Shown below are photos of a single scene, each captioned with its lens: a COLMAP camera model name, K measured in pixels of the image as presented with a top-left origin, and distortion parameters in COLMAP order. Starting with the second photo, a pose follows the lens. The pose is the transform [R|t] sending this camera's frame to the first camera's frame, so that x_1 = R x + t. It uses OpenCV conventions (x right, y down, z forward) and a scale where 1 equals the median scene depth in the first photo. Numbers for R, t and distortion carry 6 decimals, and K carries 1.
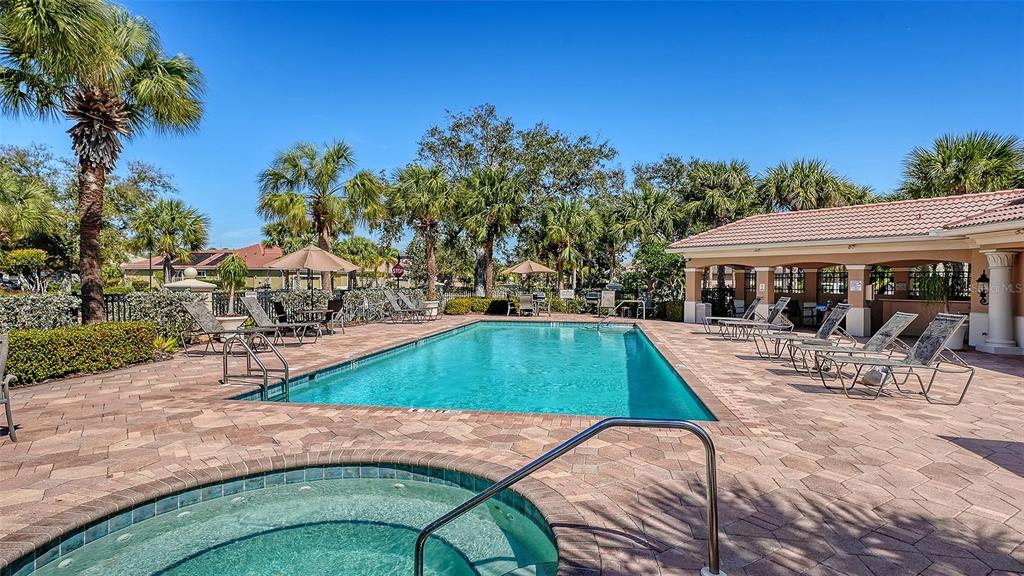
lens RADIAL K [[560.0, 0, 511.9], [0, 560.0, 282.3], [0, 0, 1]] dist [0.015006, 0.000233]
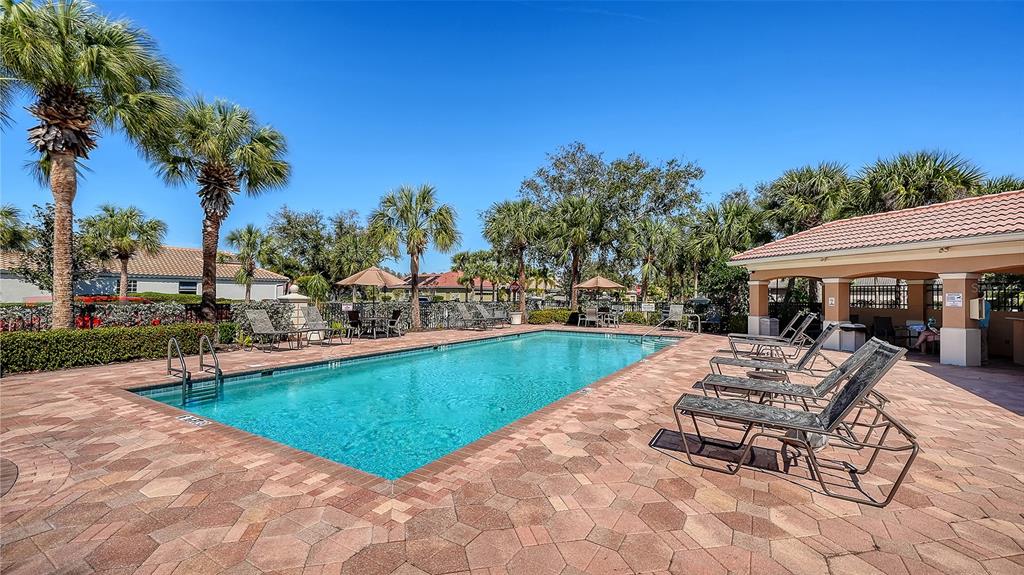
lens RADIAL K [[429.9, 0, 512.0], [0, 429.9, 294.8], [0, 0, 1]] dist [0.000732, -0.000179]
pose [[0.917839, -0.001314, -0.396952, 0.226353], [-0.001325, 0.999979, -0.006372, 0.002819], [0.396952, 0.006374, 0.917817, 0.167895]]
